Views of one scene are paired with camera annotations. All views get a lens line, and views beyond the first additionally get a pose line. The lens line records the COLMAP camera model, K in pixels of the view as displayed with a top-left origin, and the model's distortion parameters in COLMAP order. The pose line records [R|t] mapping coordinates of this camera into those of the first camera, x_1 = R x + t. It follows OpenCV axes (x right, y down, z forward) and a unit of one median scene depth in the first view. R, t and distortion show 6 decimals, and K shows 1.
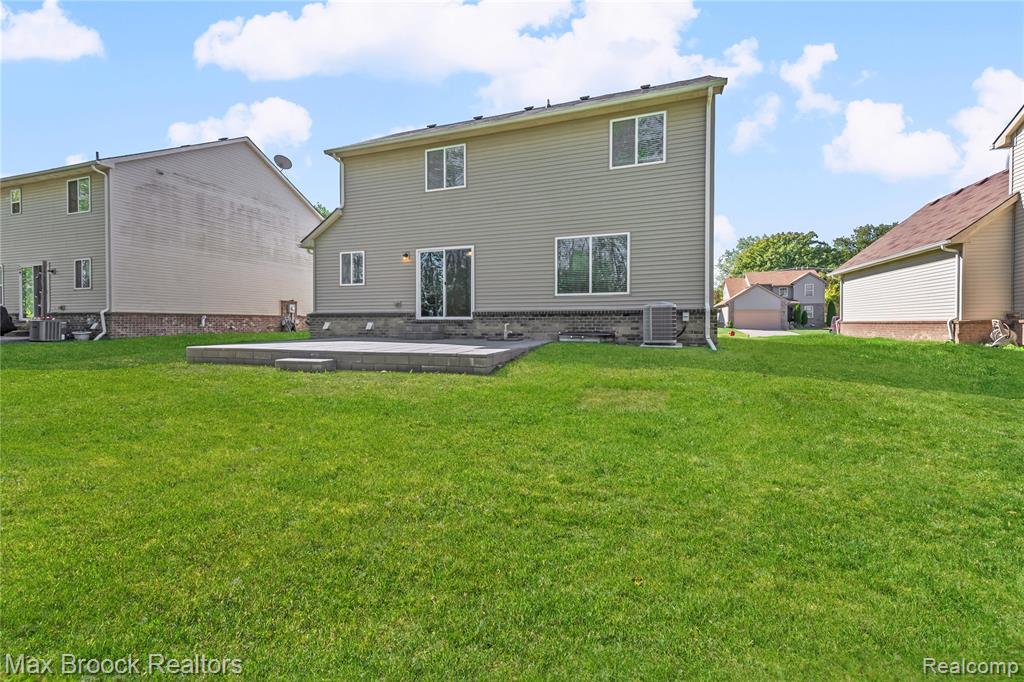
lens RADIAL K [[406.7, 0, 505.7], [0, 406.7, 330.5], [0, 0, 1]] dist [0.014702, -0.001785]
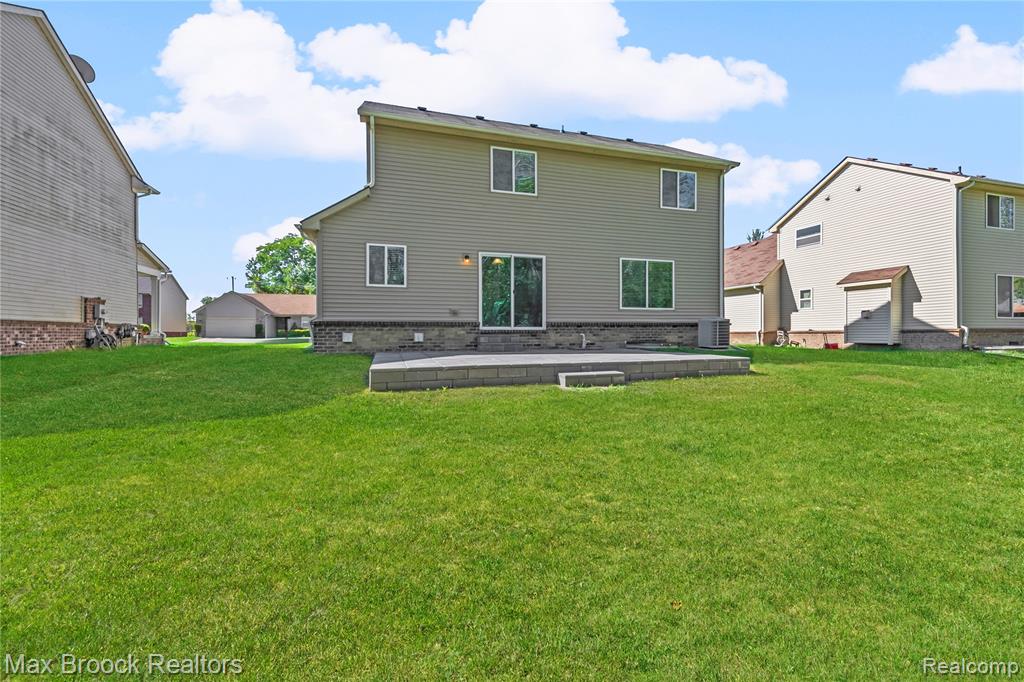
lens RADIAL K [[406.7, 0, 508.8], [0, 406.7, 343.1], [0, 0, 1]] dist [0.014702, -0.001785]
pose [[0.813864, -0.015452, 0.580850, -0.727932], [0.014547, 0.999875, 0.006217, -0.001504], [-0.580874, 0.003389, 0.813987, 0.234660]]
